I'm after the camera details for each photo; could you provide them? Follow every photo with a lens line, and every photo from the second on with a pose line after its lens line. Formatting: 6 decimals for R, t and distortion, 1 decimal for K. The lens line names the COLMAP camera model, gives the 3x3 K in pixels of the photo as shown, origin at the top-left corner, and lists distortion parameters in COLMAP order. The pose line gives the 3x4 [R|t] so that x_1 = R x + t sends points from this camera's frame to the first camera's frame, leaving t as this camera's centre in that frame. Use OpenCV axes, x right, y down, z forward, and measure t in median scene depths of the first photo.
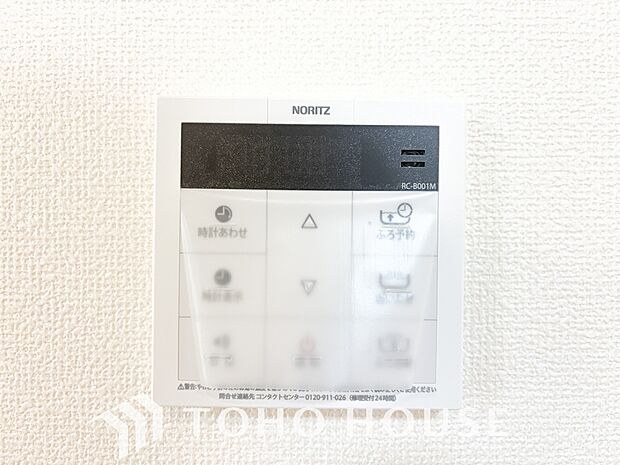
lens RADIAL K [[462.8, 0, 308.6], [0, 462.8, 236.1], [0, 0, 1]] dist [-0.024590, 0.011757]
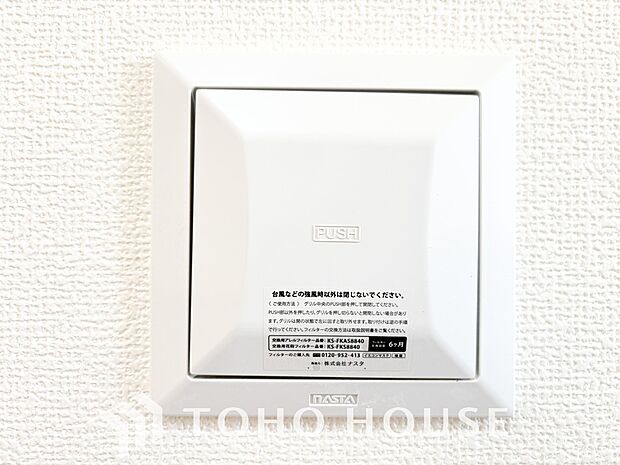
lens RADIAL K [[462.8, 0, 310.9], [0, 462.8, 234.1], [0, 0, 1]] dist [-0.024590, 0.011757]
pose [[0.999951, 0.004297, -0.008958, 1.051853], [-0.004325, 0.999986, -0.003060, -0.334705], [0.008944, 0.003098, 0.999955, 0.141457]]
